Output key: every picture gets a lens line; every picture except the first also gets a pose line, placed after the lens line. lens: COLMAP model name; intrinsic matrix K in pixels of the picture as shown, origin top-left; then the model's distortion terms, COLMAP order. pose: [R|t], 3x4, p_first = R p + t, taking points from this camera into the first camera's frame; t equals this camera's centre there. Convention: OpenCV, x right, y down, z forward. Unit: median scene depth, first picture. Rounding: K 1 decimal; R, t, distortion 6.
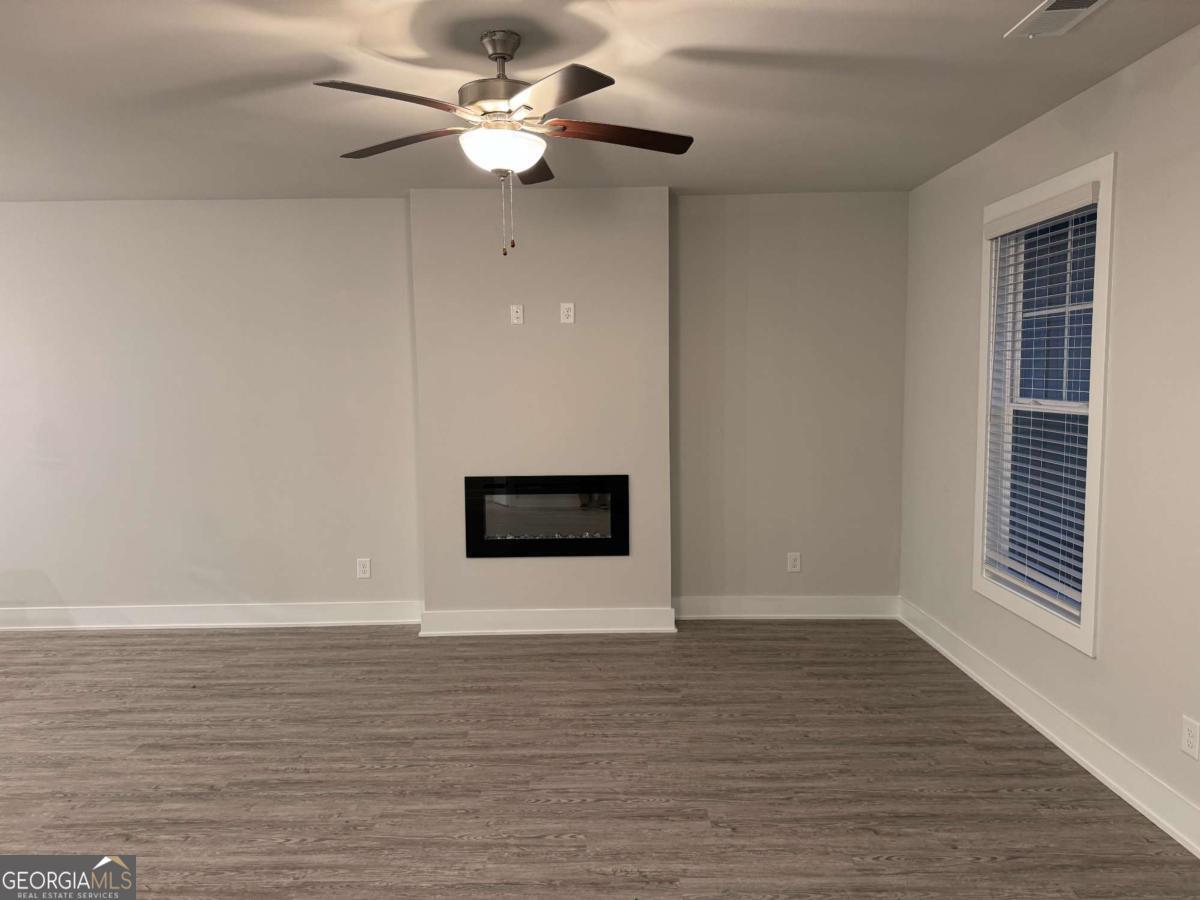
lens RADIAL K [[840.4, 0, 586.4], [0, 840.4, 430.8], [0, 0, 1]] dist [0.077109, -0.093009]
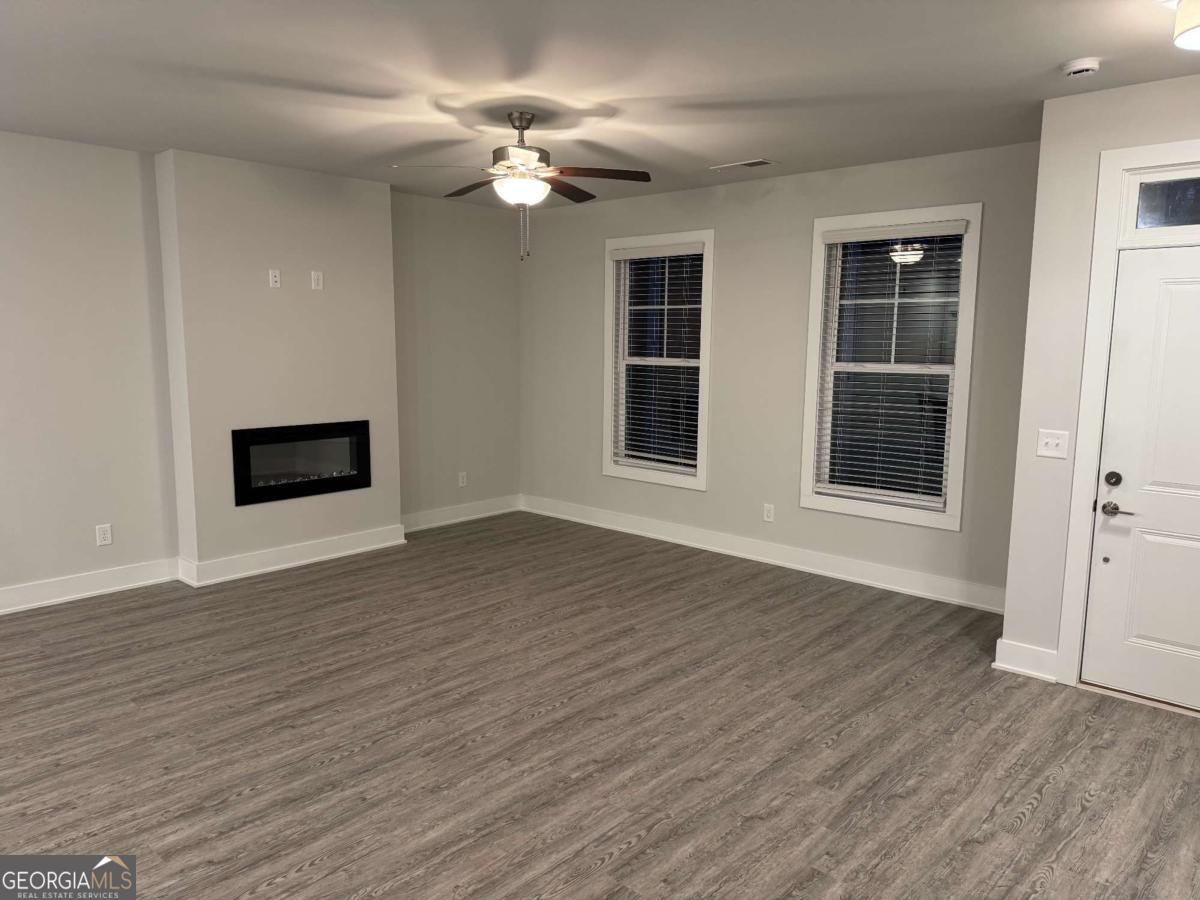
lens RADIAL K [[840.4, 0, 601.3], [0, 840.4, 448.7], [0, 0, 1]] dist [0.077109, -0.093009]
pose [[0.665017, -0.081228, 0.742397, -0.809192], [0.029449, 0.996147, 0.082613, 0.003463], [-0.746247, -0.033076, 0.664847, -0.074347]]
